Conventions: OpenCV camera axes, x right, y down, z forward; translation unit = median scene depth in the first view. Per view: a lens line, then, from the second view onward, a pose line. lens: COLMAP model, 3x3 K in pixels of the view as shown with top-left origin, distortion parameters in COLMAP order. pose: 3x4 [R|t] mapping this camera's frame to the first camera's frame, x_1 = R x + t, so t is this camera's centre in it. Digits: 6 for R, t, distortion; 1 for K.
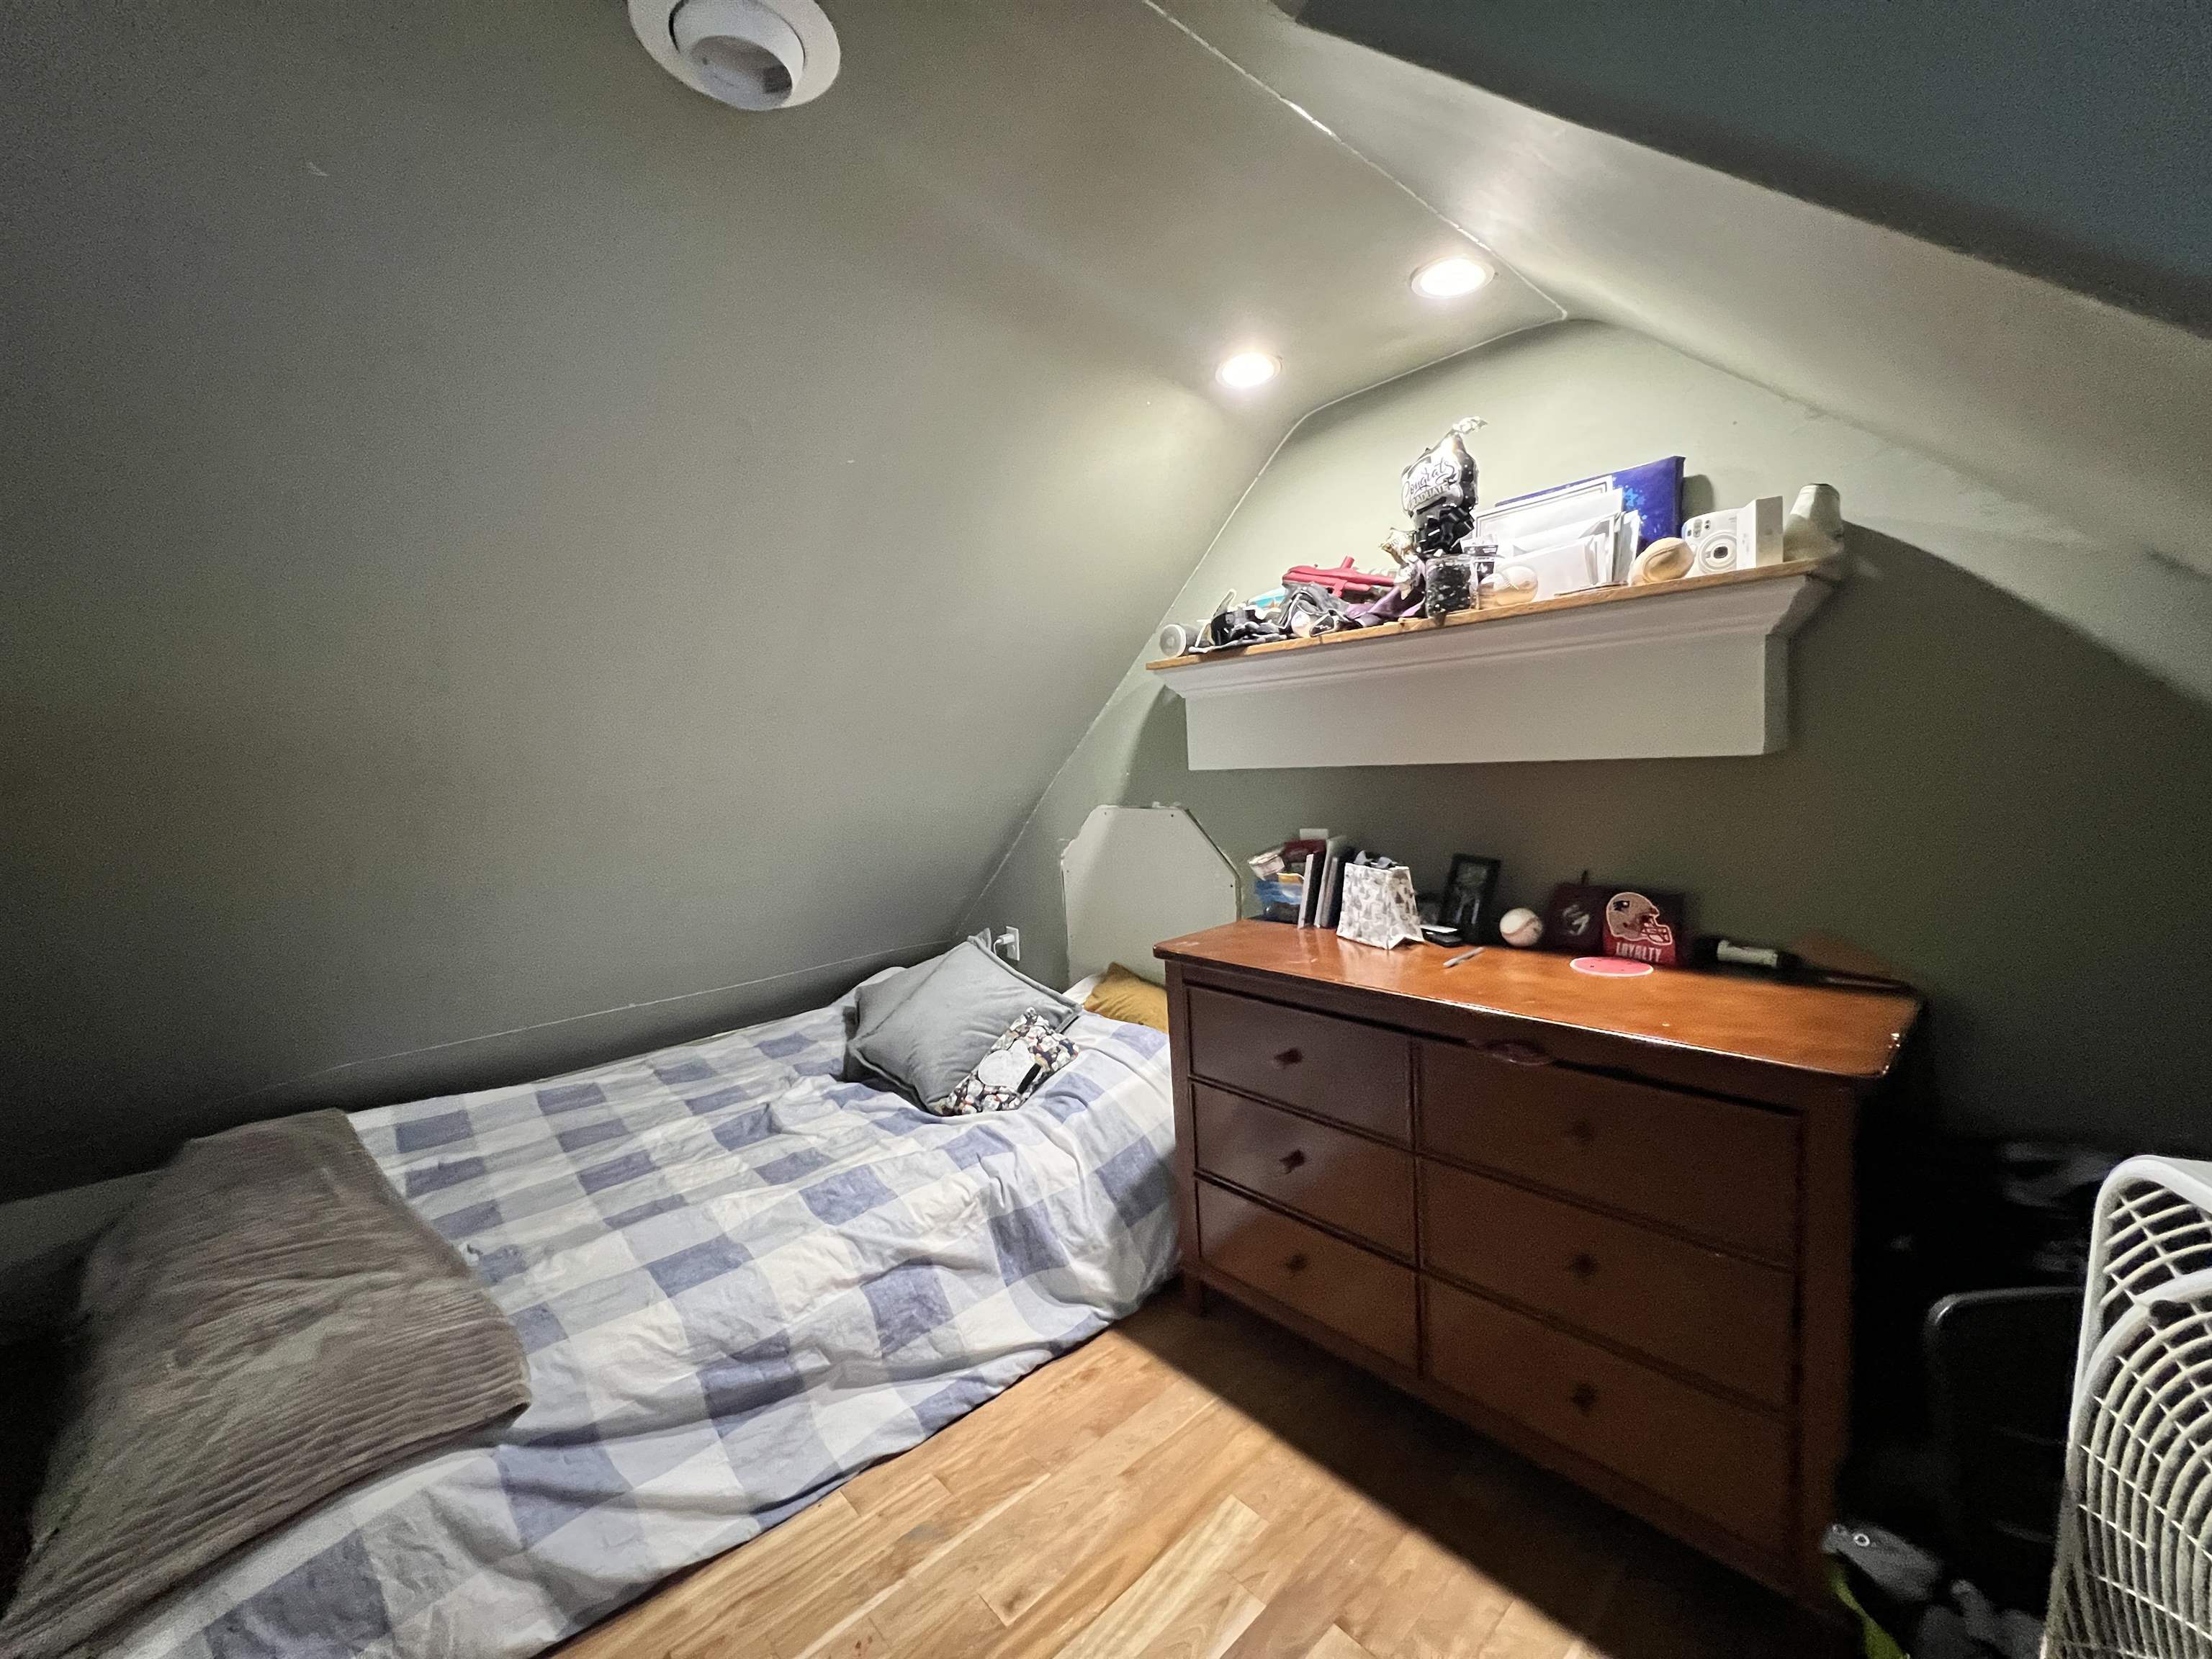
lens RADIAL K [[888.1, 0, 1103.1], [0, 888.1, 834.0], [0, 0, 1]] dist [-0.001240, 0.001050]
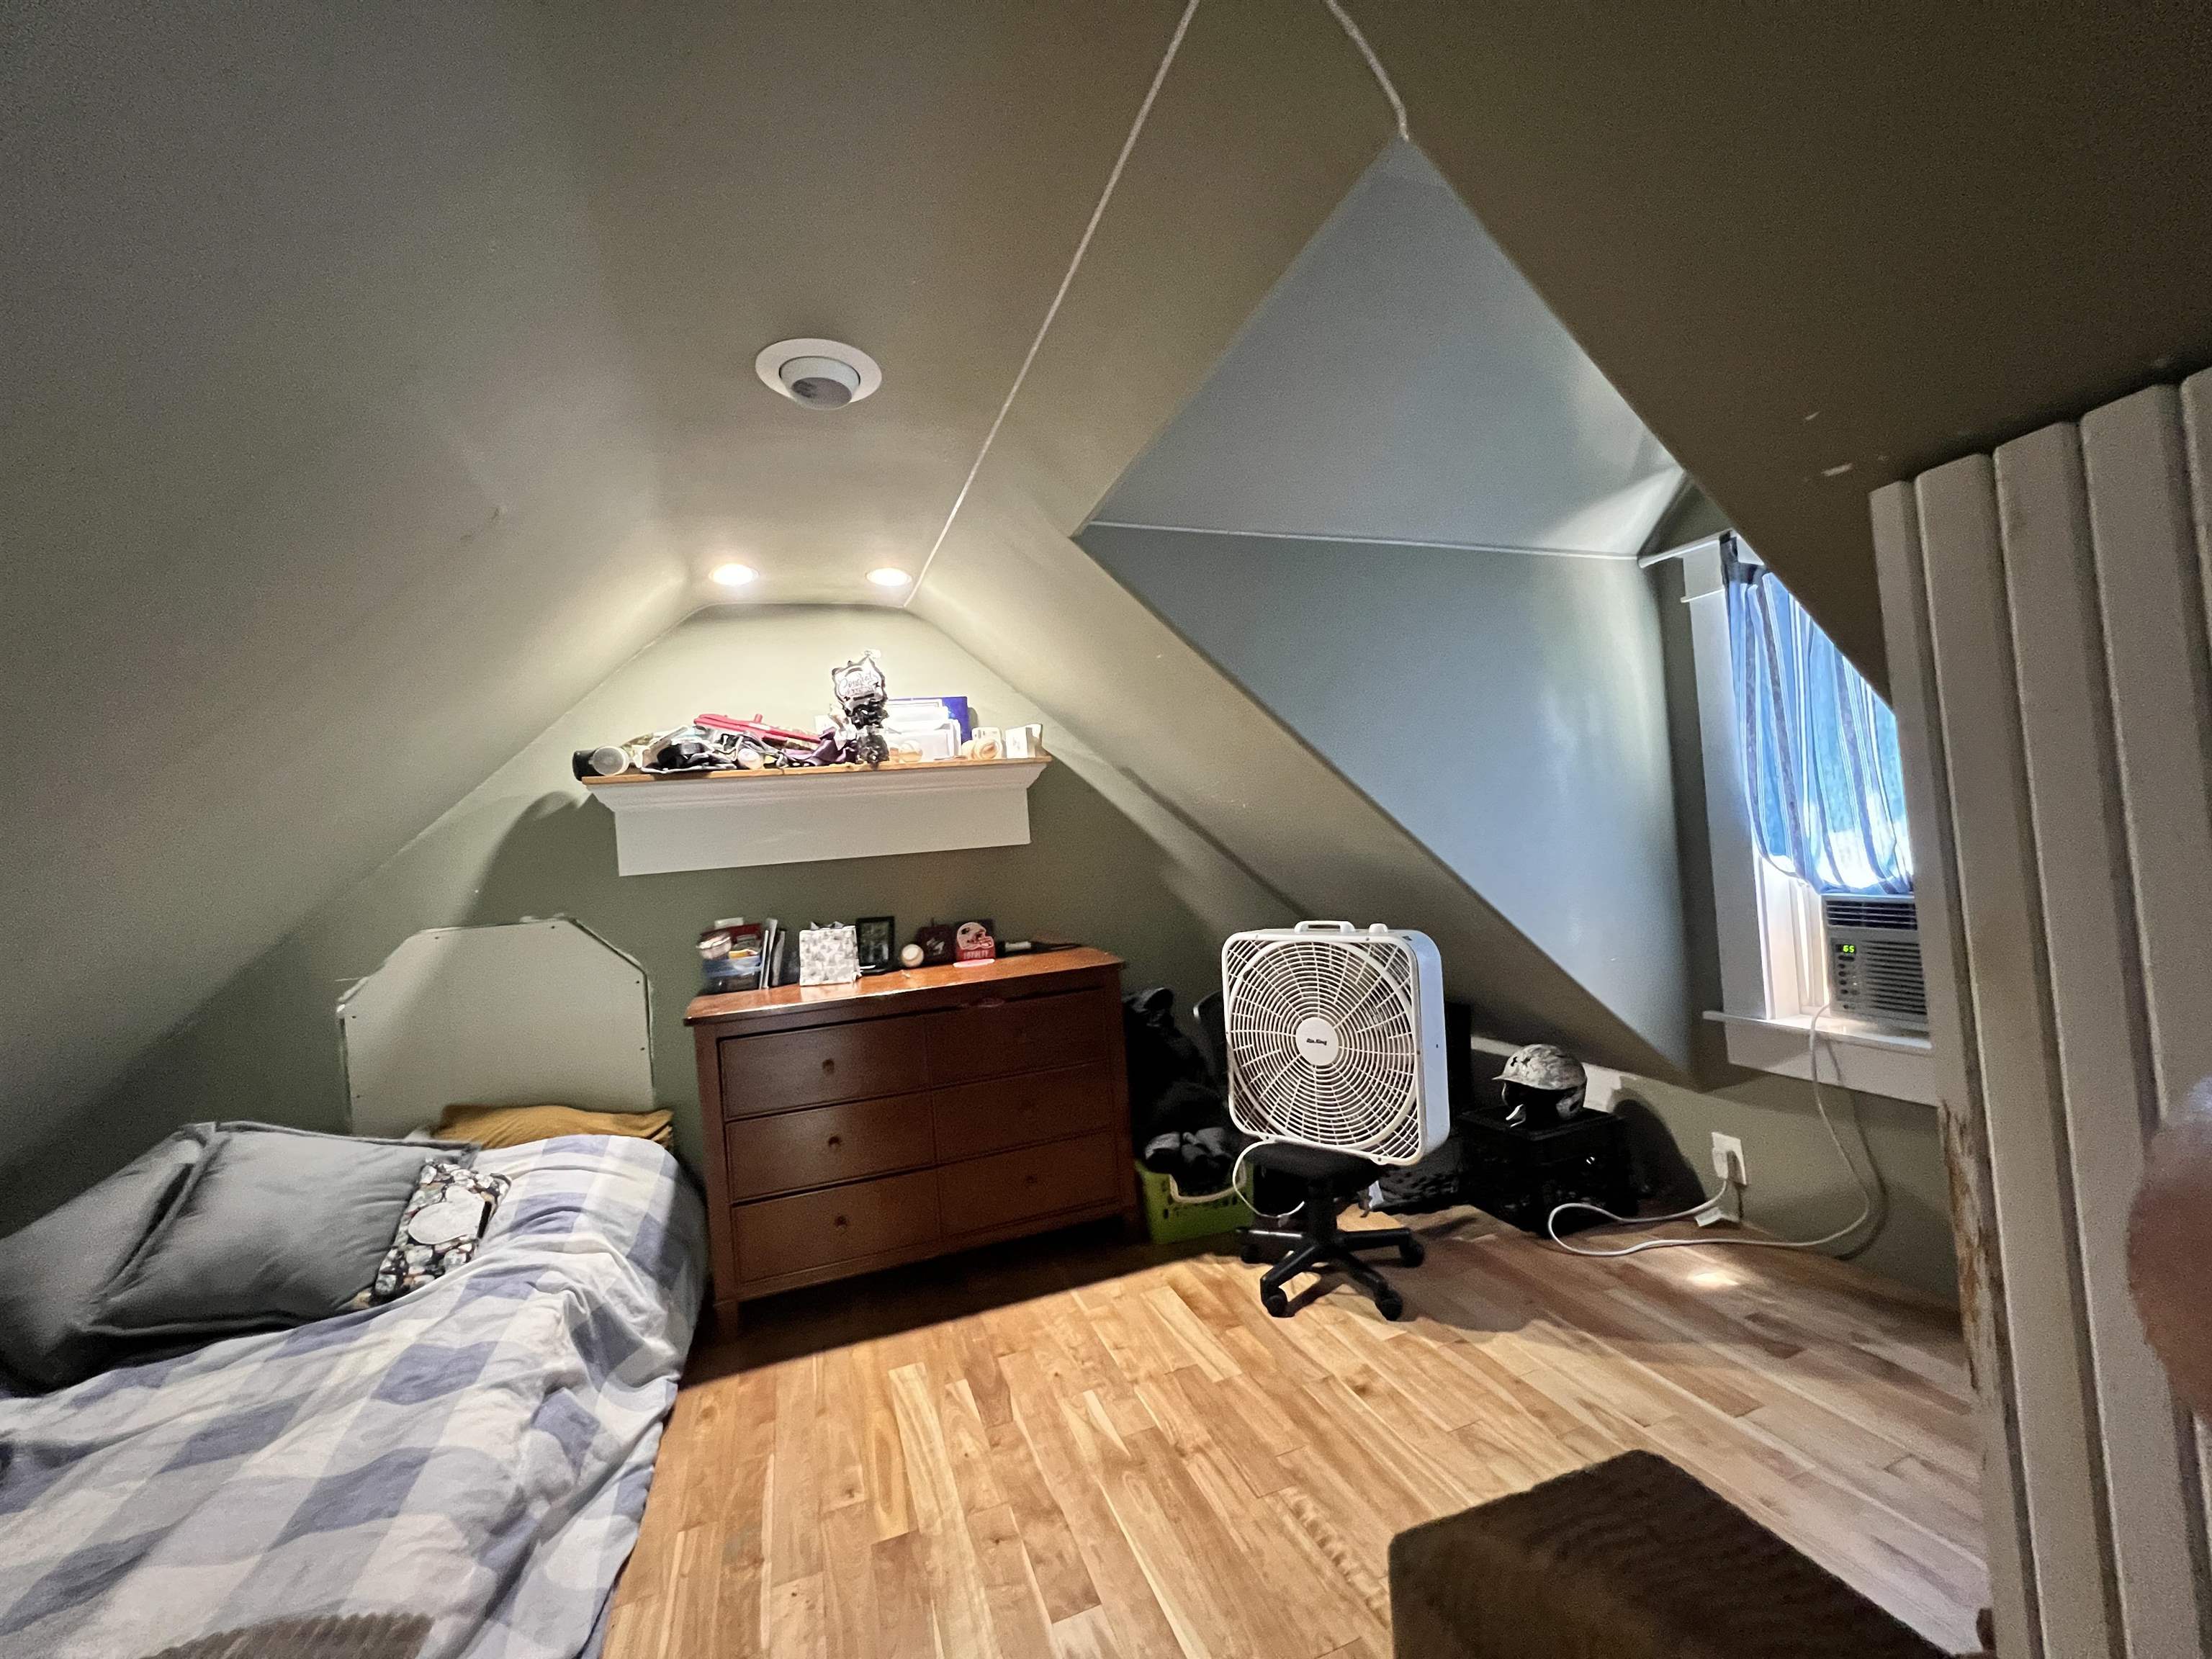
lens RADIAL K [[888.1, 0, 1103.1], [0, 888.1, 834.0], [0, 0, 1]] dist [-0.001240, 0.001050]
pose [[0.382841, 0.028952, 0.923360, -0.853997], [0.144769, 0.985280, -0.090917, 0.079033], [-0.912400, 0.168481, 0.373014, 0.033136]]
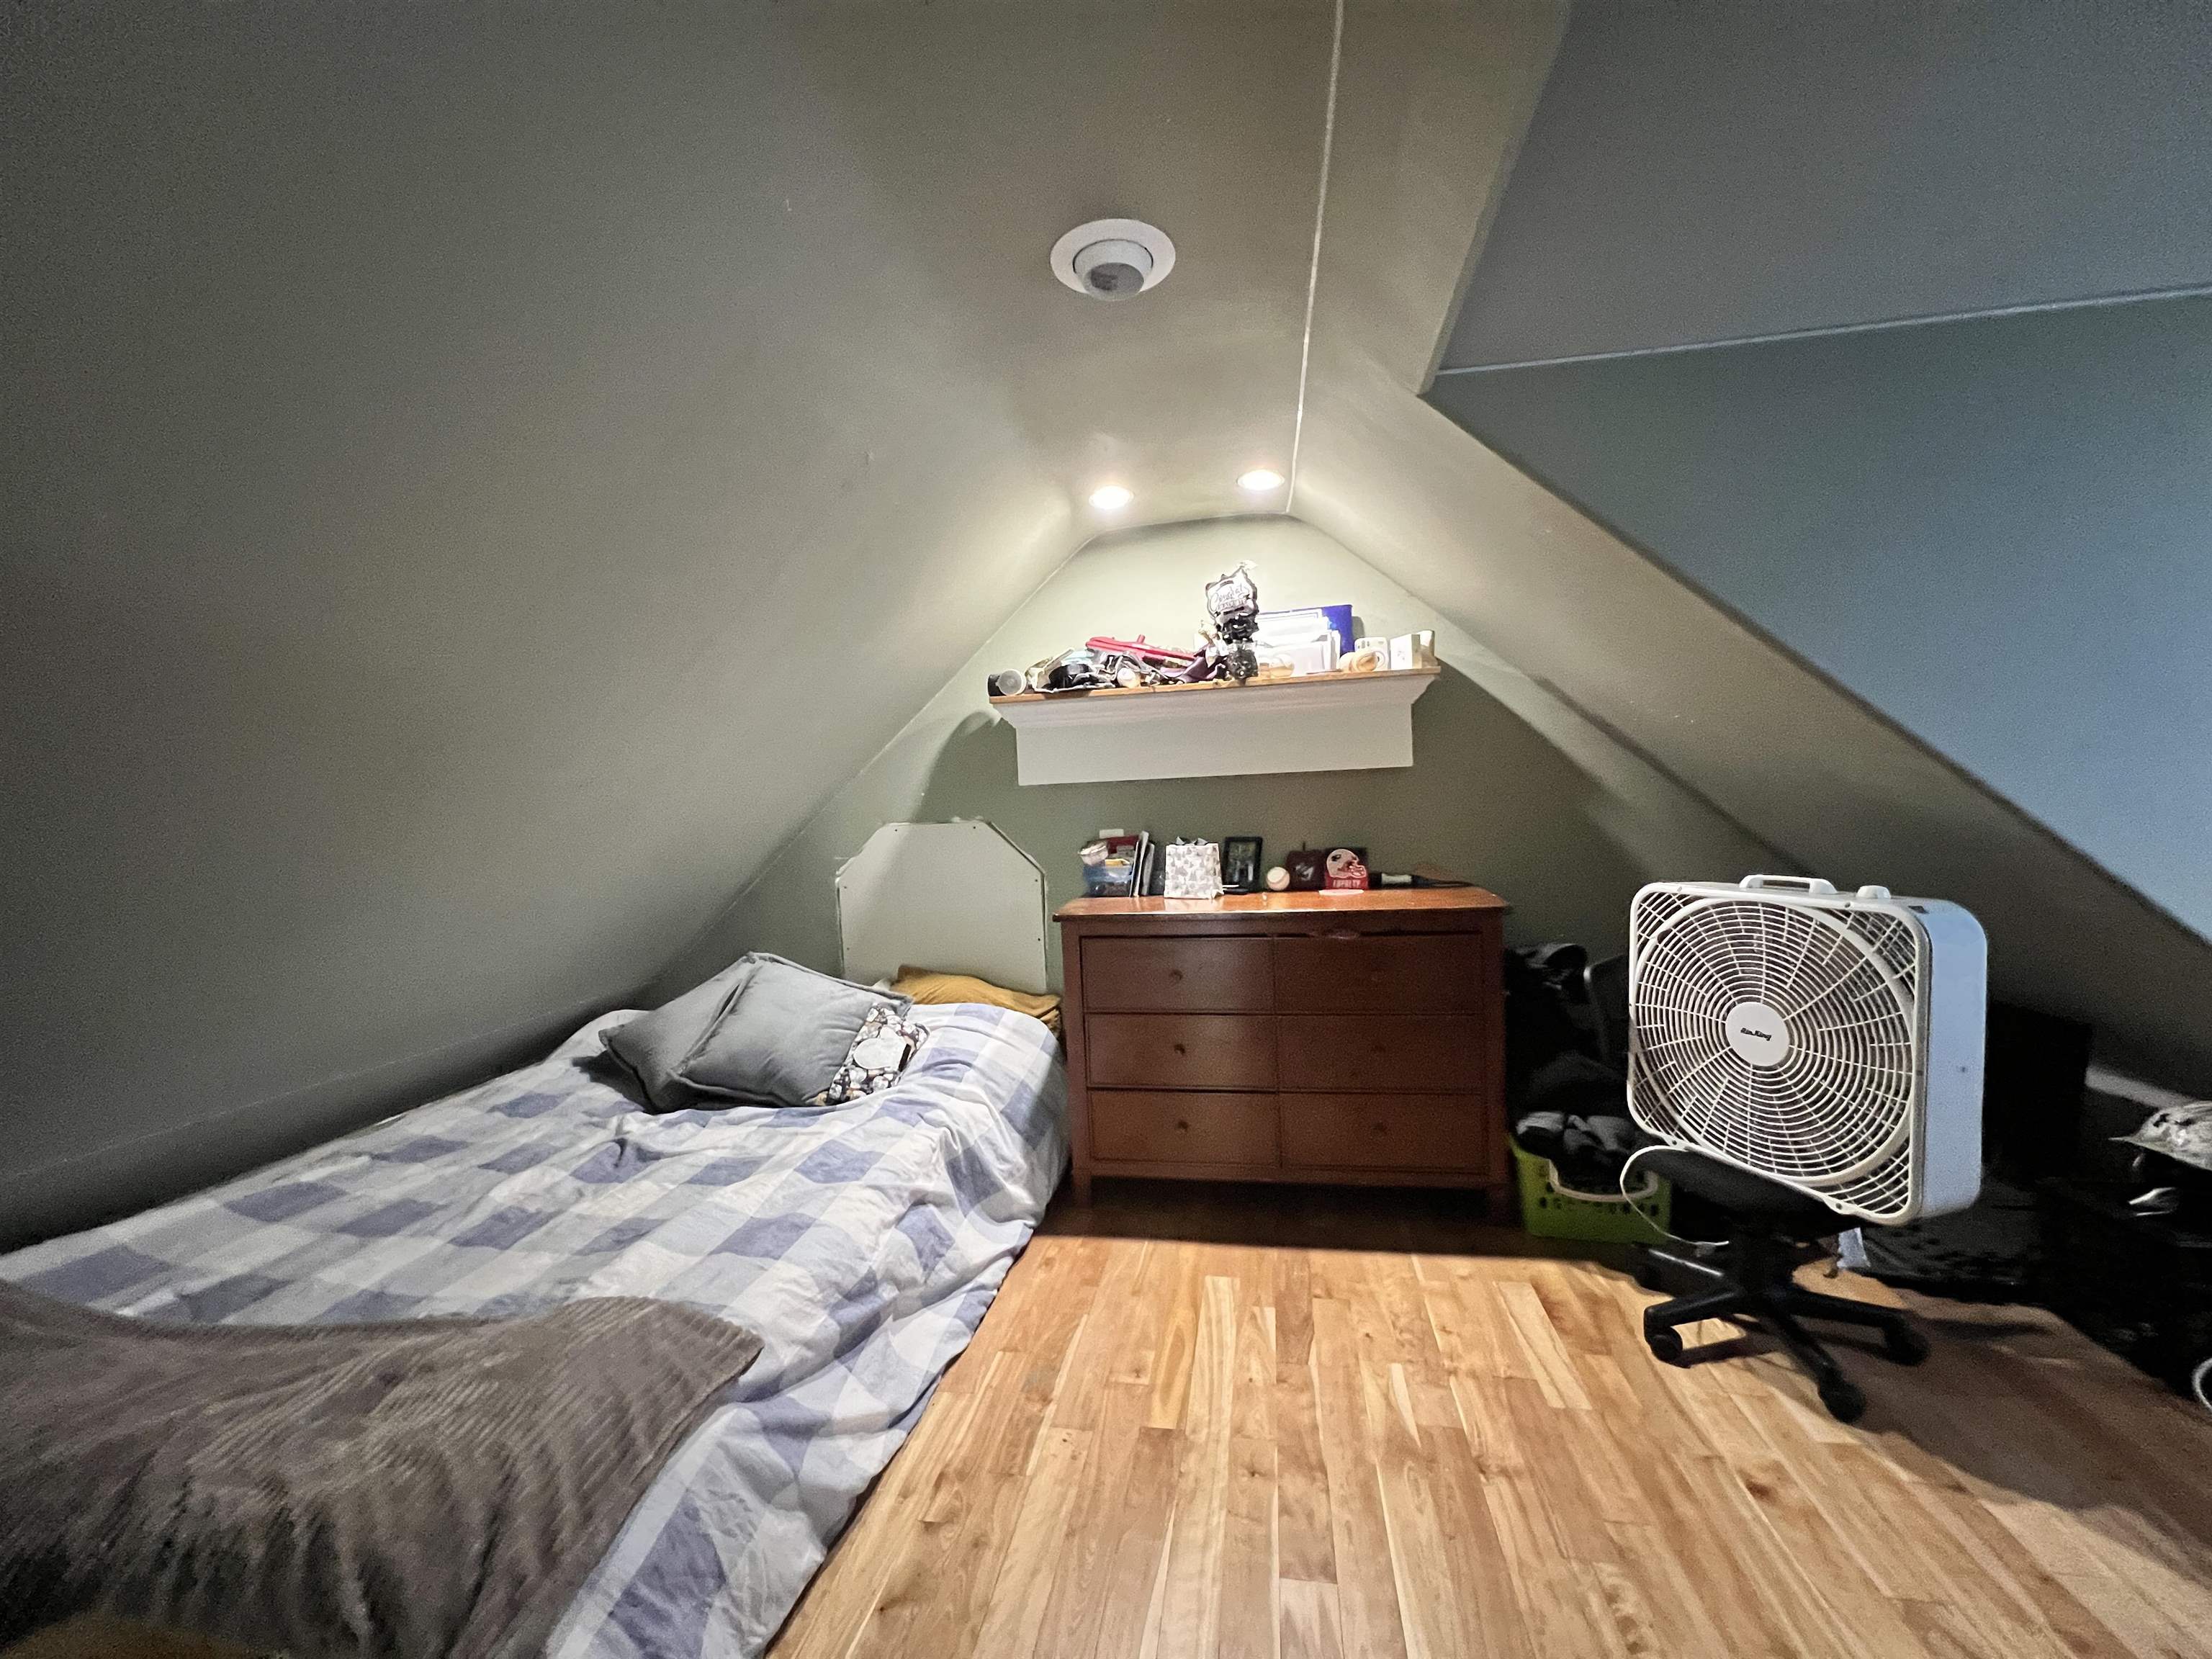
lens RADIAL K [[888.1, 0, 1103.1], [0, 888.1, 834.0], [0, 0, 1]] dist [-0.001240, 0.001050]
pose [[0.793220, -0.004535, 0.608918, -0.699542], [0.058677, 0.995888, -0.069019, 0.109740], [-0.606102, 0.090476, 0.790224, -0.066597]]
